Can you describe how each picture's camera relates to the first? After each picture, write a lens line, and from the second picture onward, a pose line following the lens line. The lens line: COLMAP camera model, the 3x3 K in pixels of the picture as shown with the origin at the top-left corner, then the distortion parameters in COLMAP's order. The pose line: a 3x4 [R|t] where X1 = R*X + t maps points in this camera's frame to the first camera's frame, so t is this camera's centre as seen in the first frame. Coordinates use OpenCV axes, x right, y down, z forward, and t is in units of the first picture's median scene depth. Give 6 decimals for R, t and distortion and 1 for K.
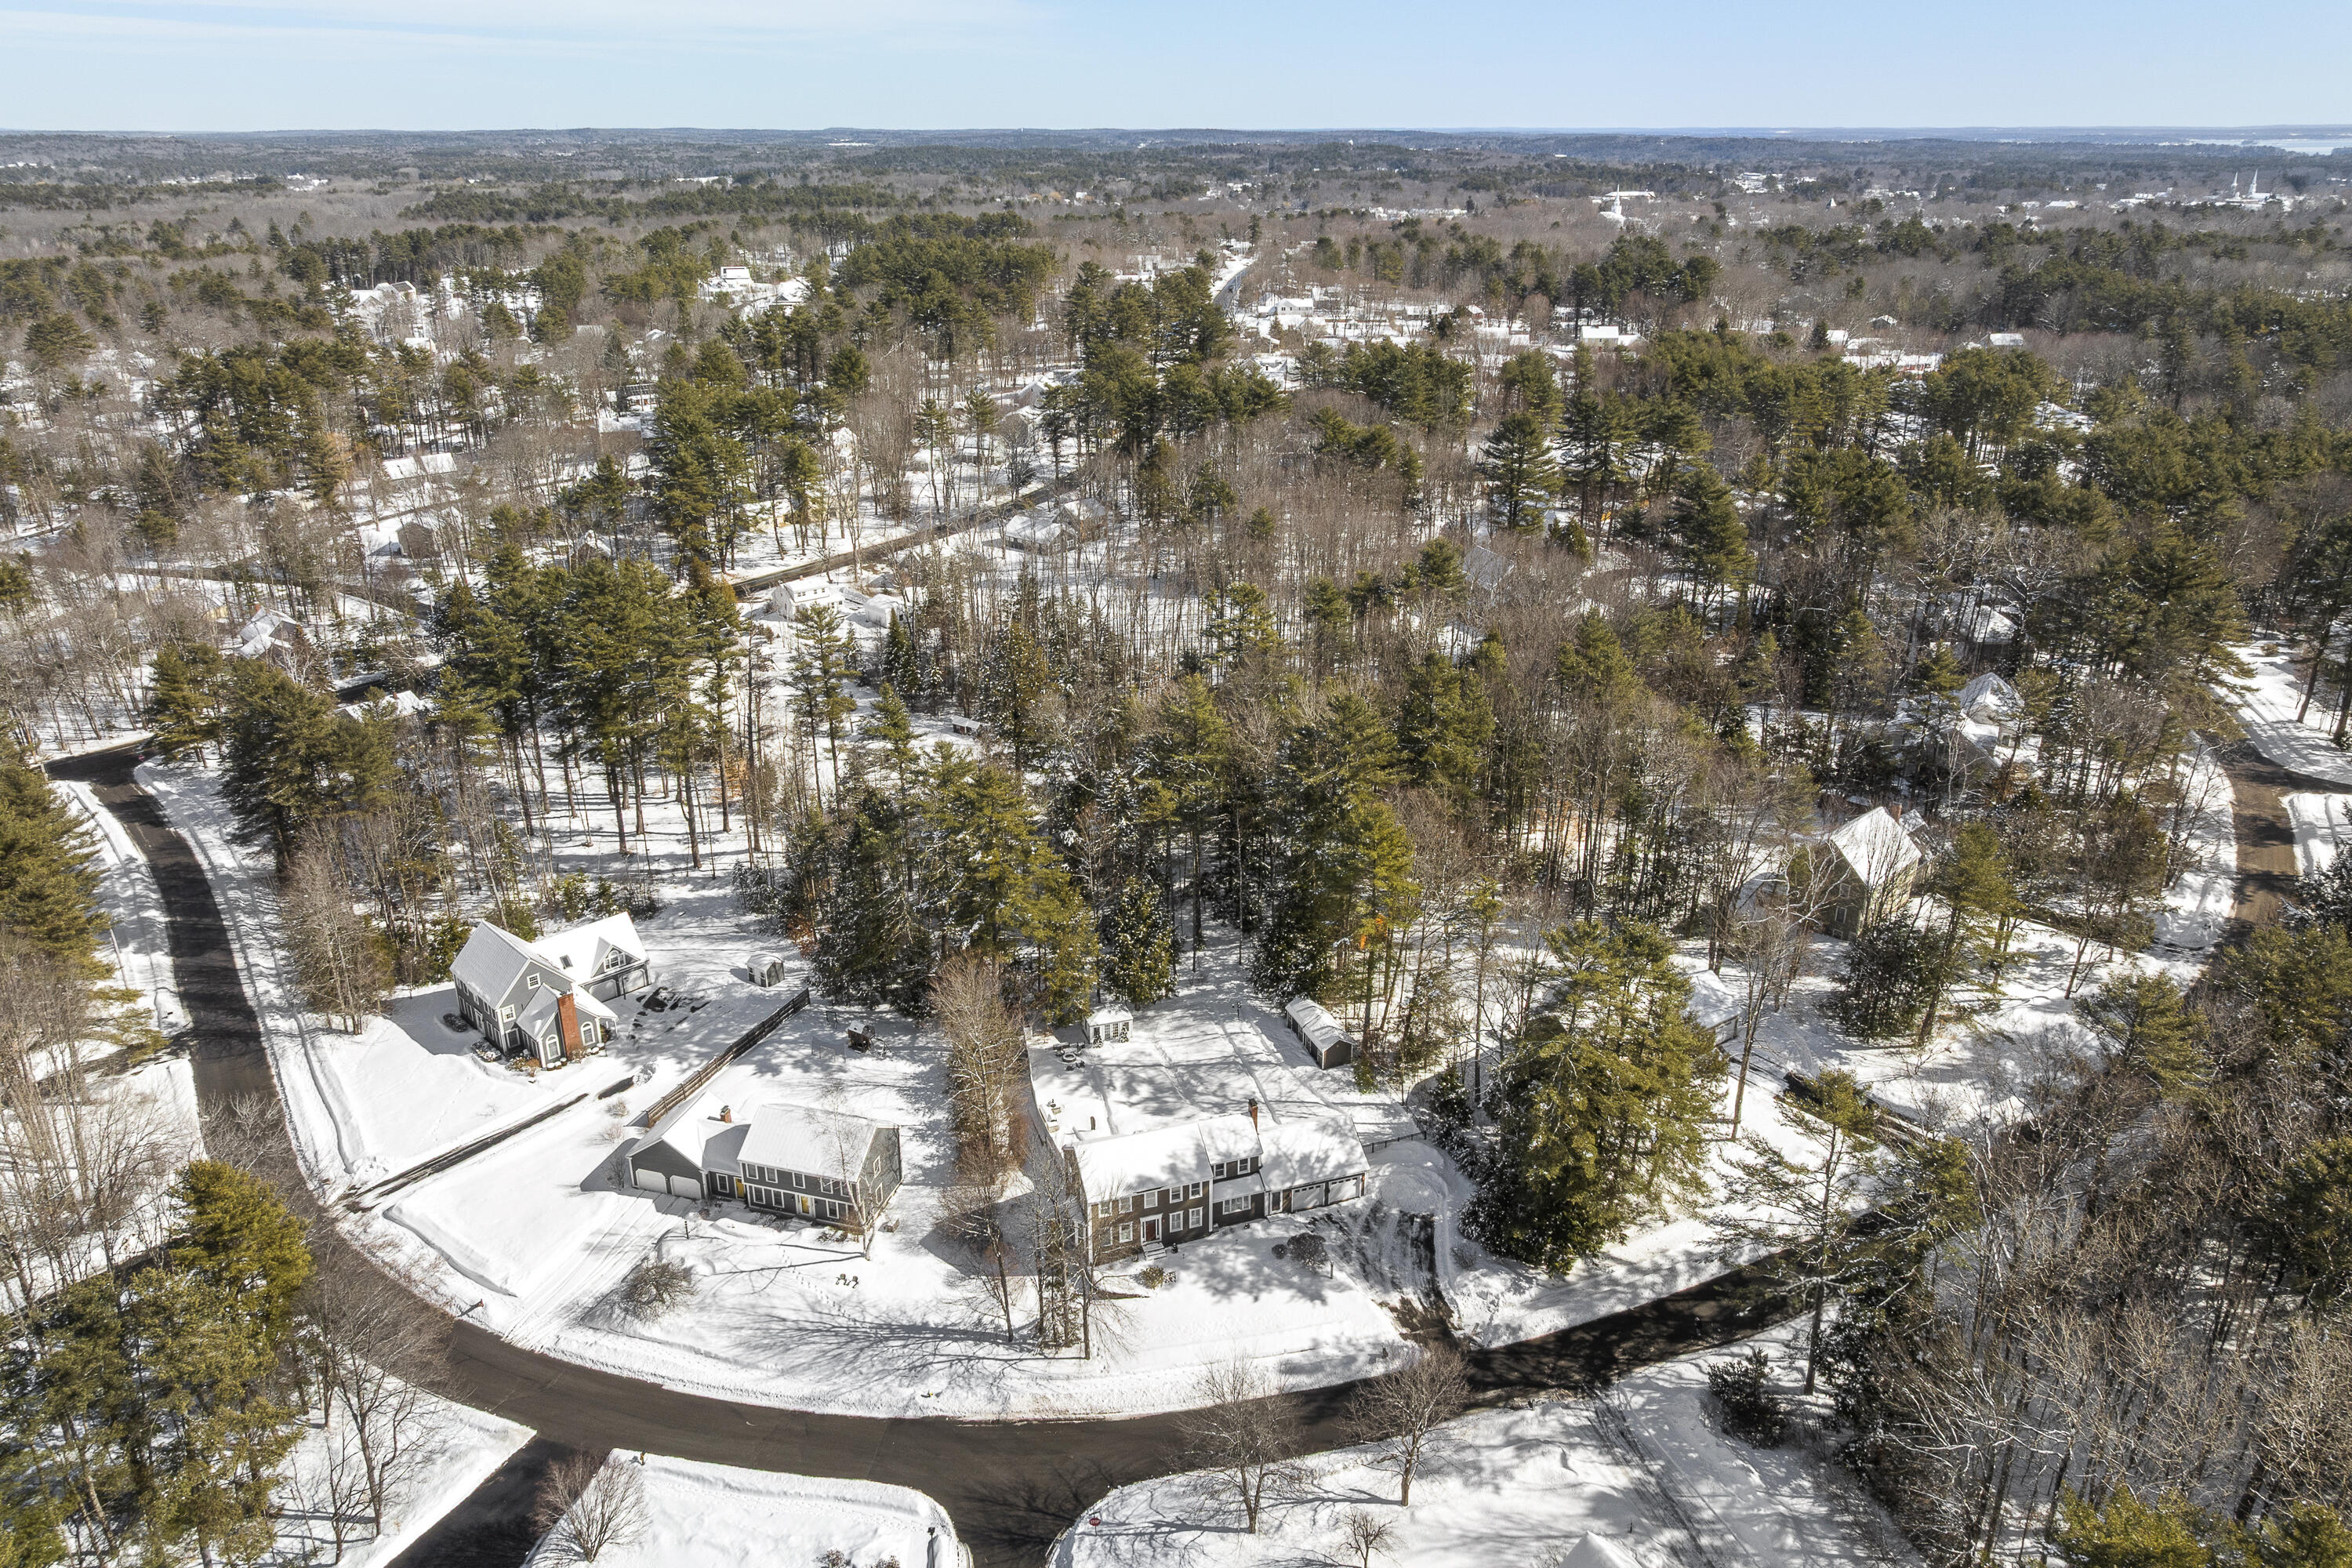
lens RADIAL K [[1634.7, 0, 1181.9], [0, 1634.7, 713.7], [0, 0, 1]] dist [0.001305, -0.008750]
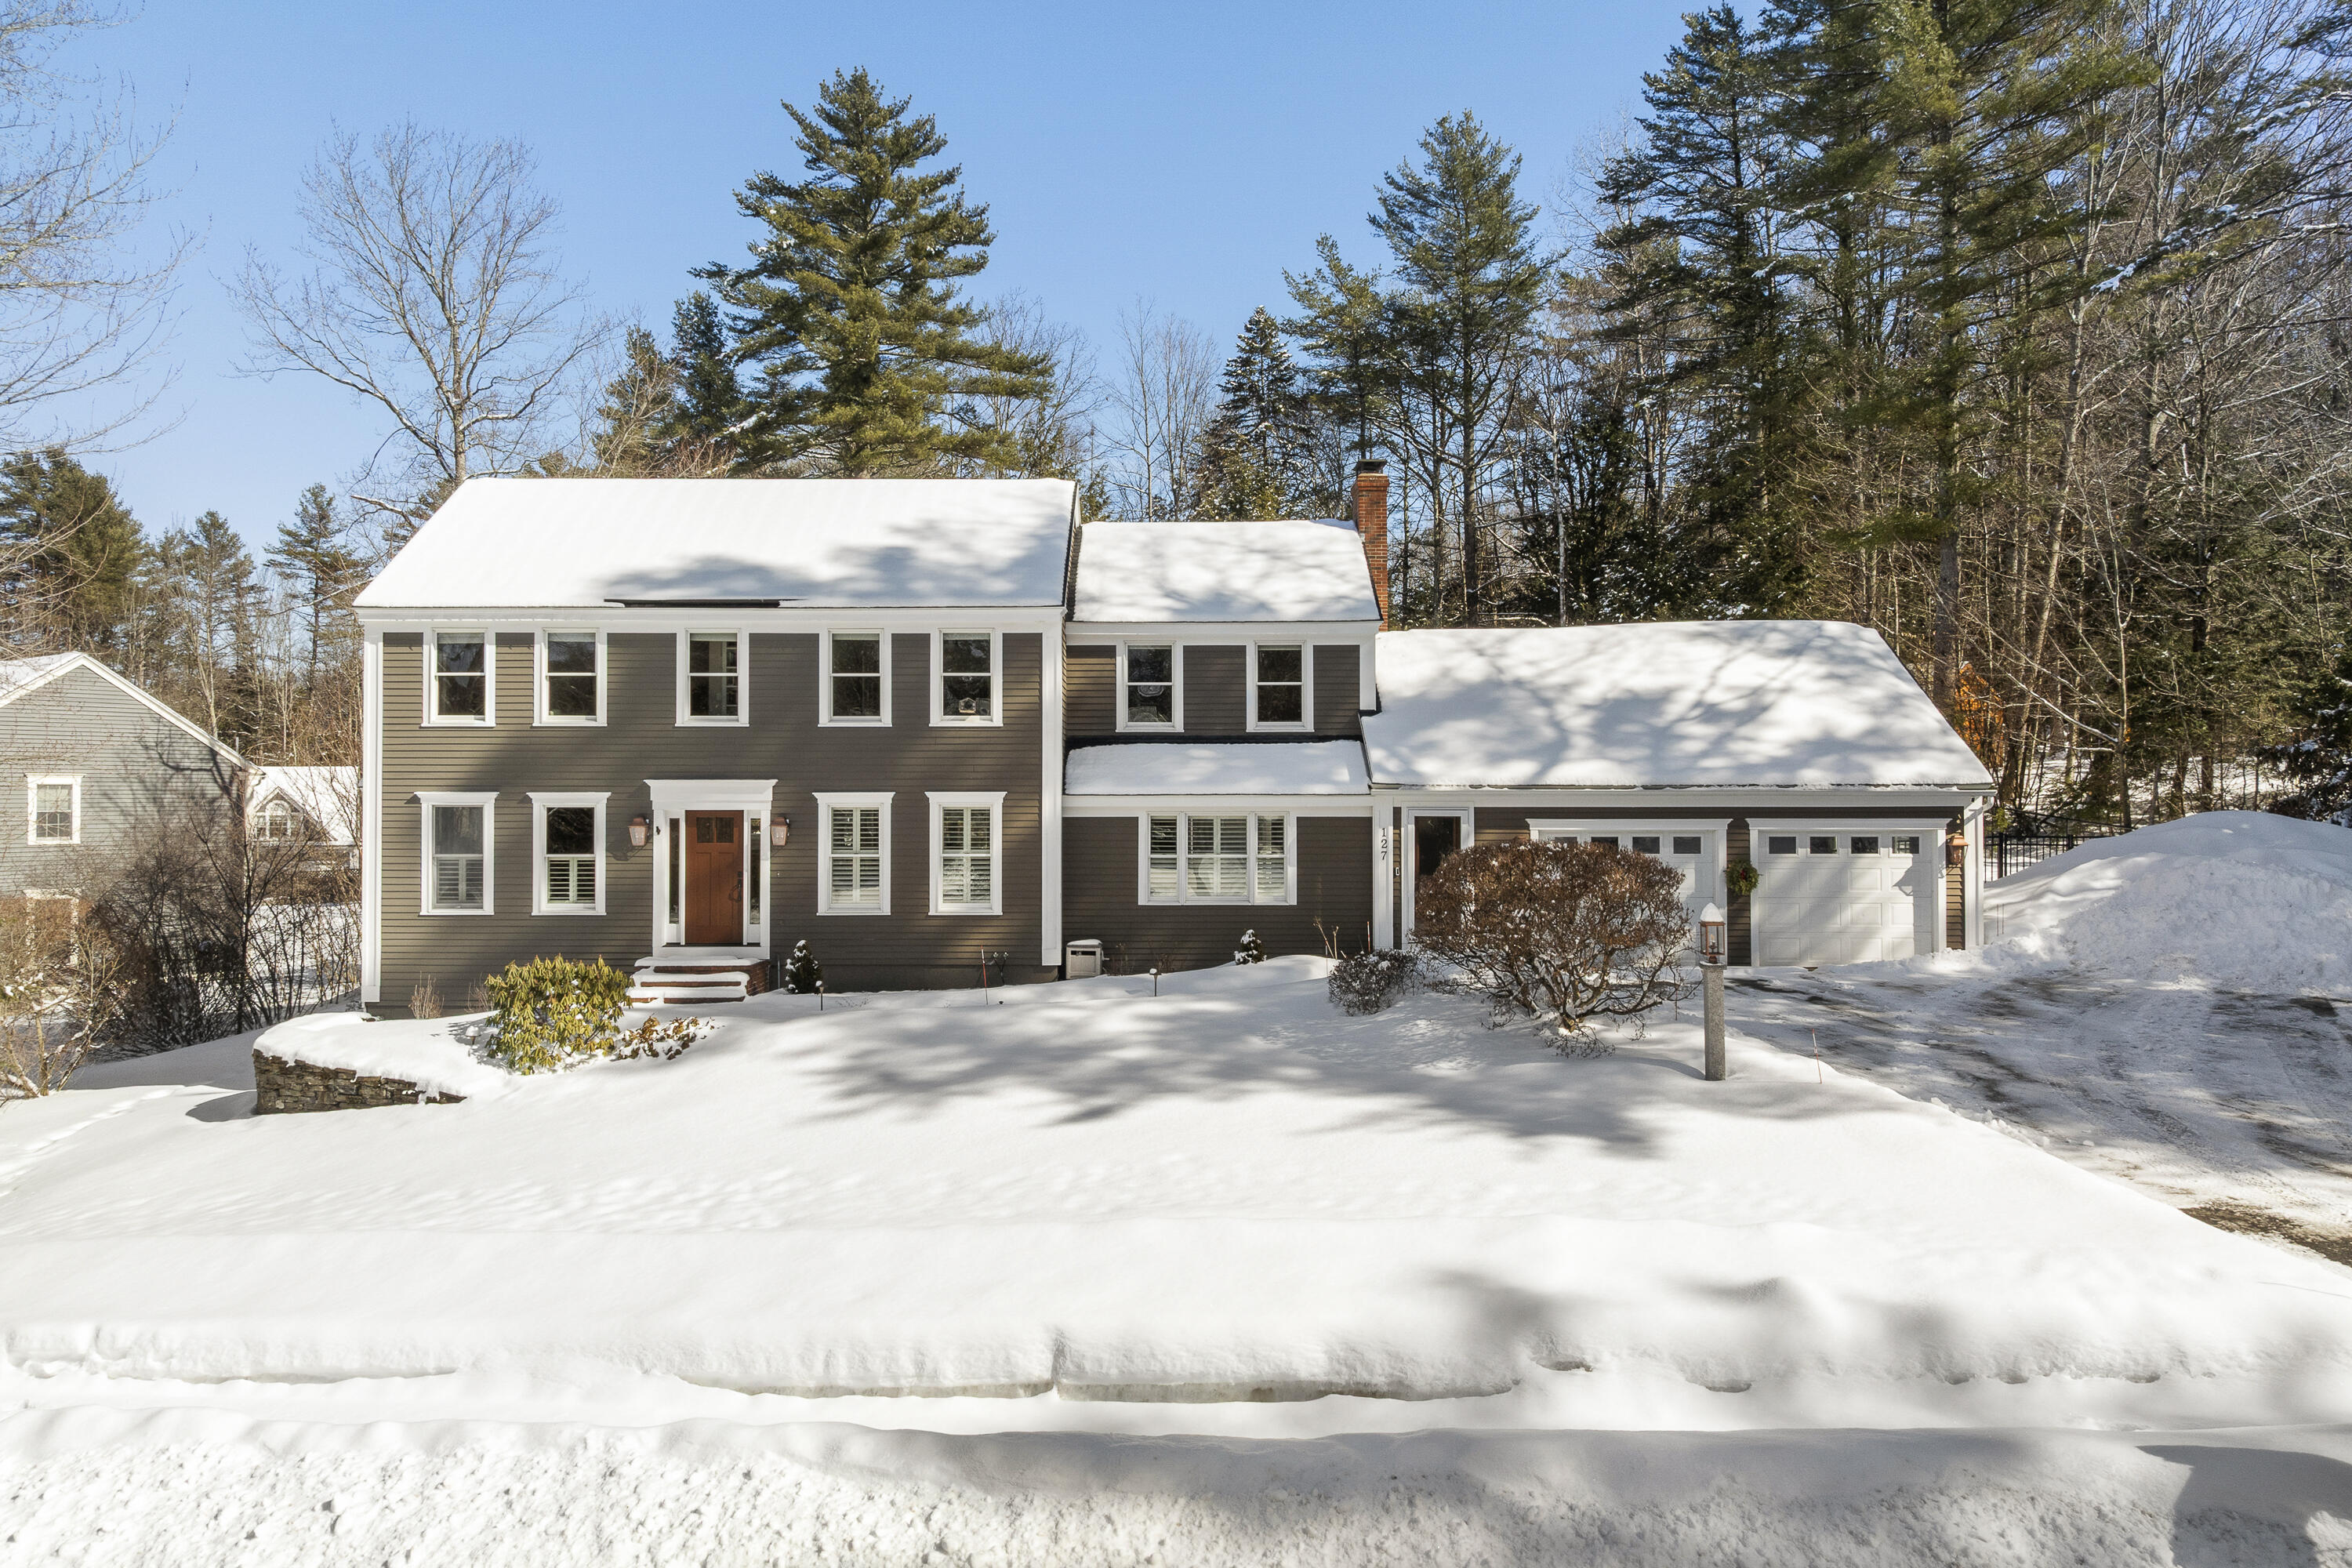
lens RADIAL K [[1634.7, 0, 1172.8], [0, 1634.7, 803.0], [0, 0, 1]] dist [0.001305, -0.008750]
pose [[0.947215, 0.011474, -0.320395, 0.086826], [-0.114199, 0.945885, -0.303745, 0.345325], [0.299571, 0.324300, 0.897266, 0.814648]]
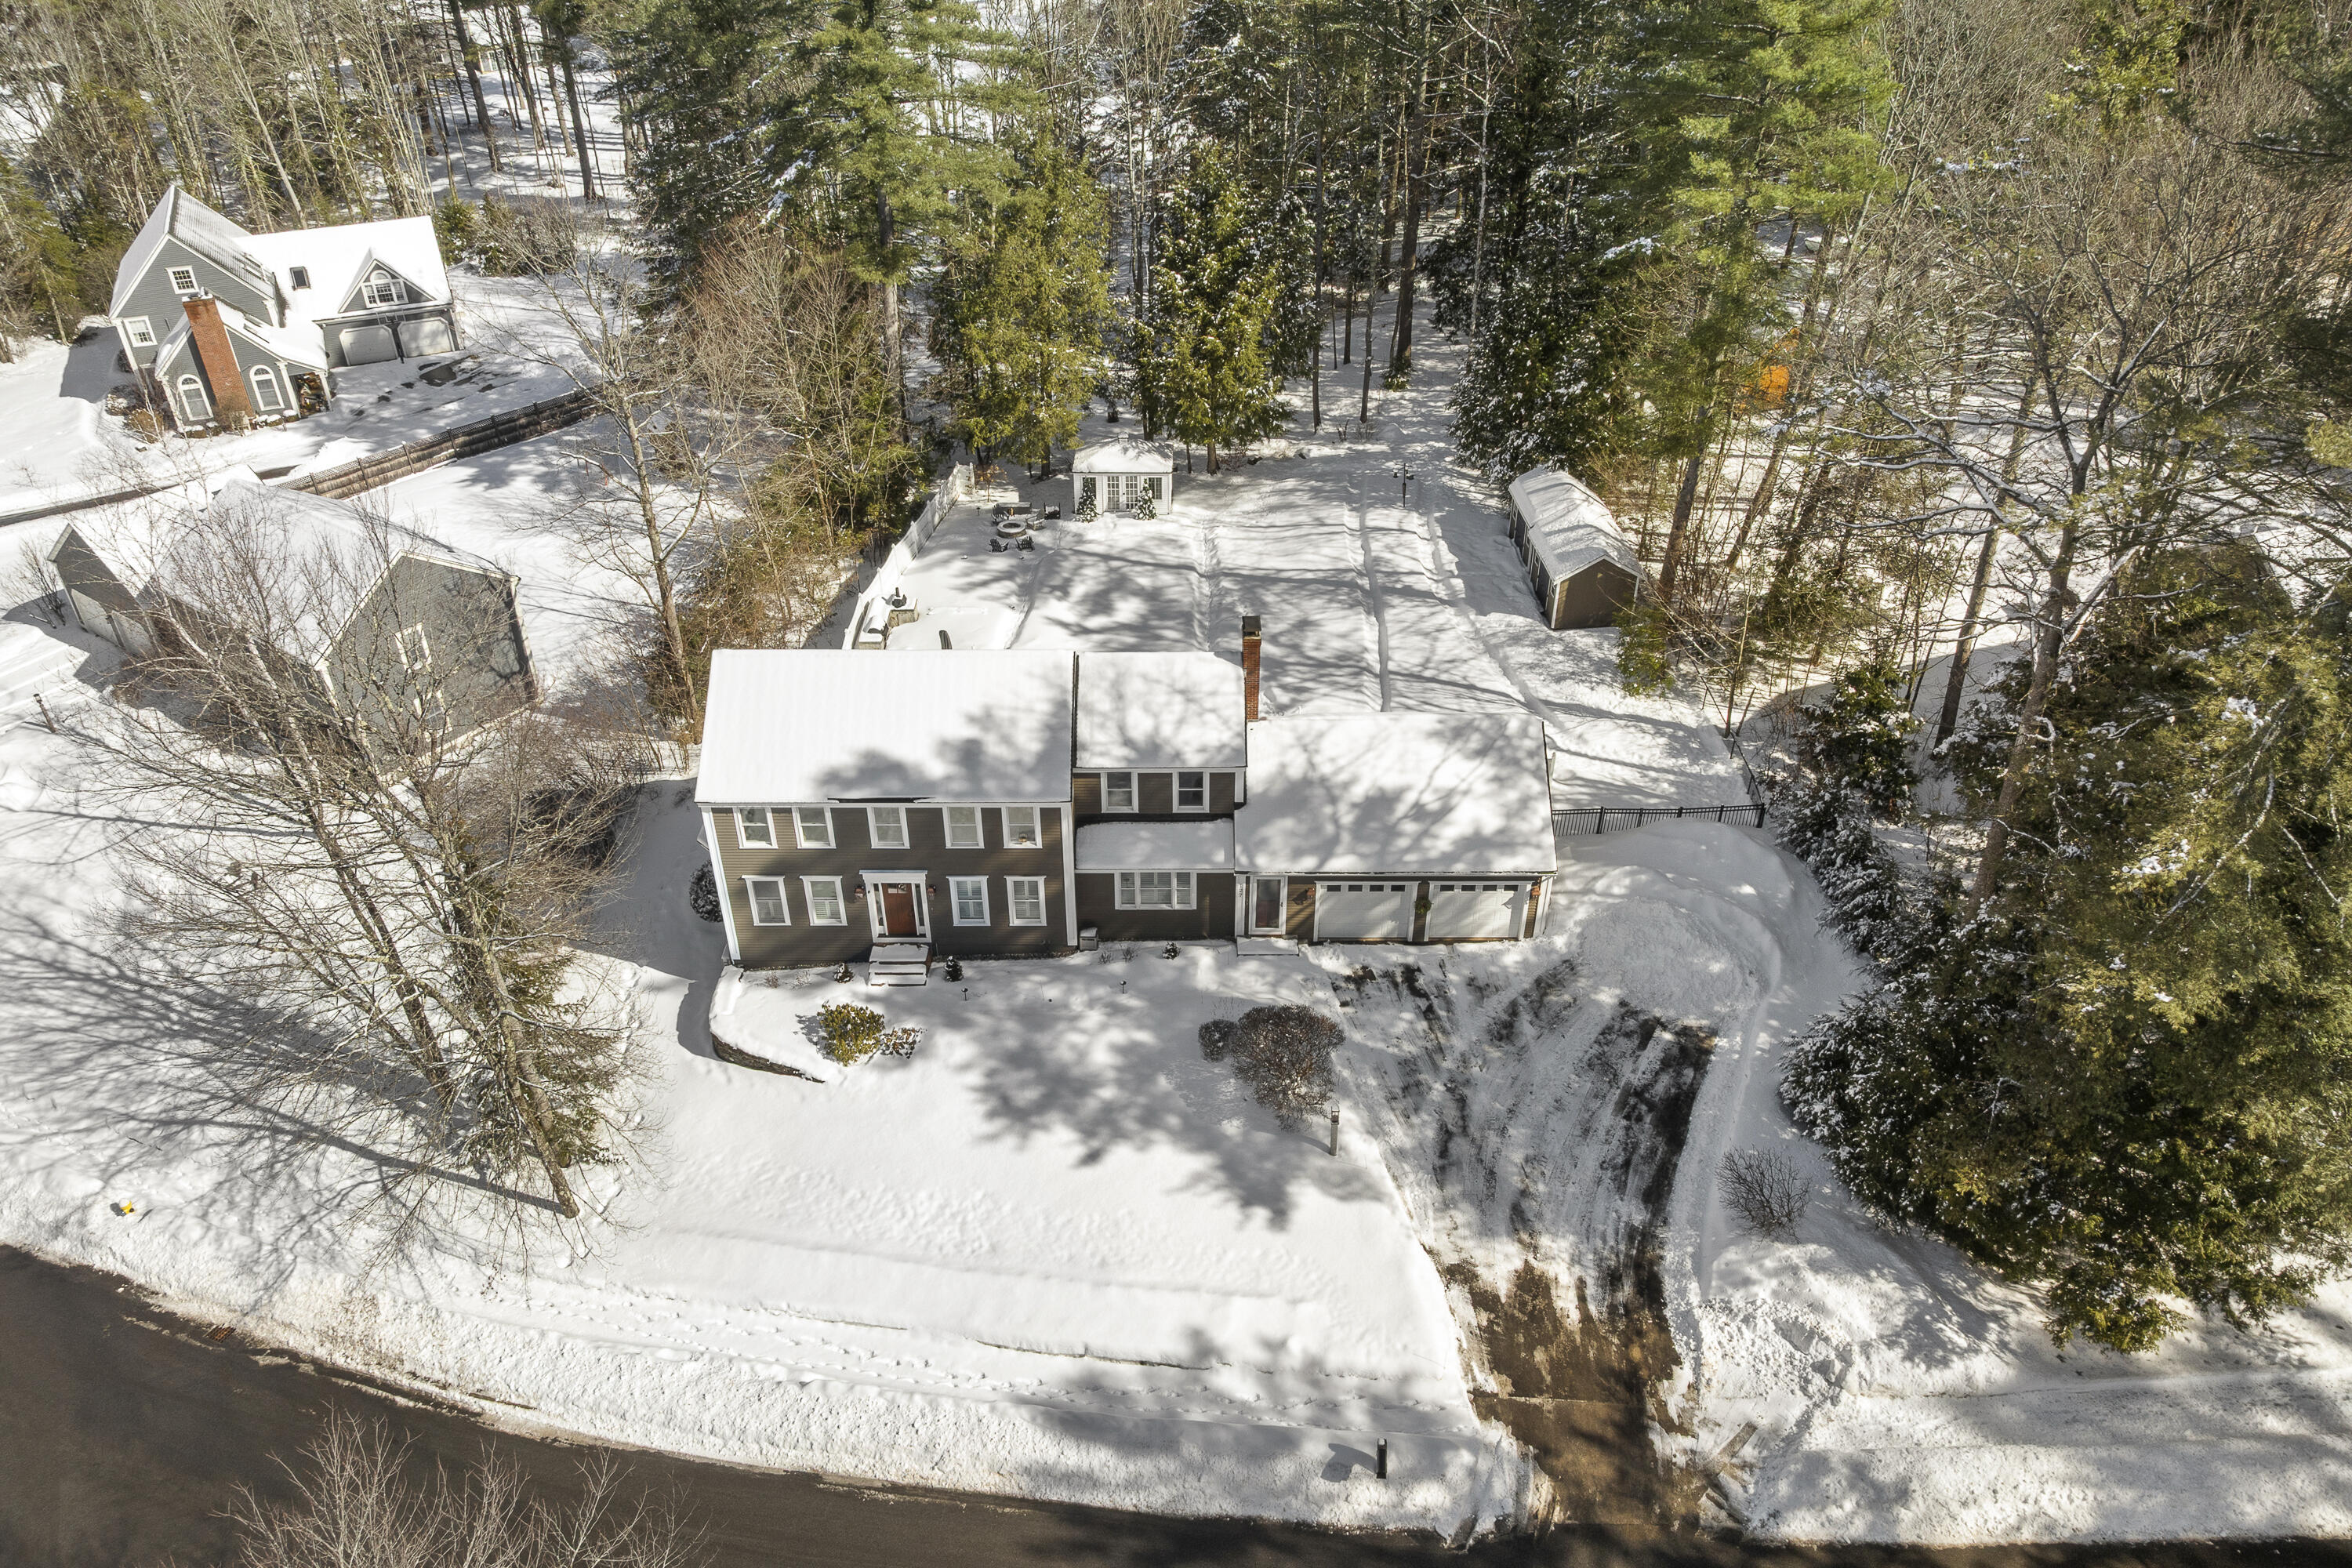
lens RADIAL K [[1634.7, 0, 1194.7], [0, 1634.7, 782.8], [0, 0, 1]] dist [0.001305, -0.008750]
pose [[0.948292, 0.175777, -0.264282, 0.130735], [-0.108972, 0.962340, 0.249053, 0.183284], [0.298107, -0.207375, 0.931734, 0.658984]]
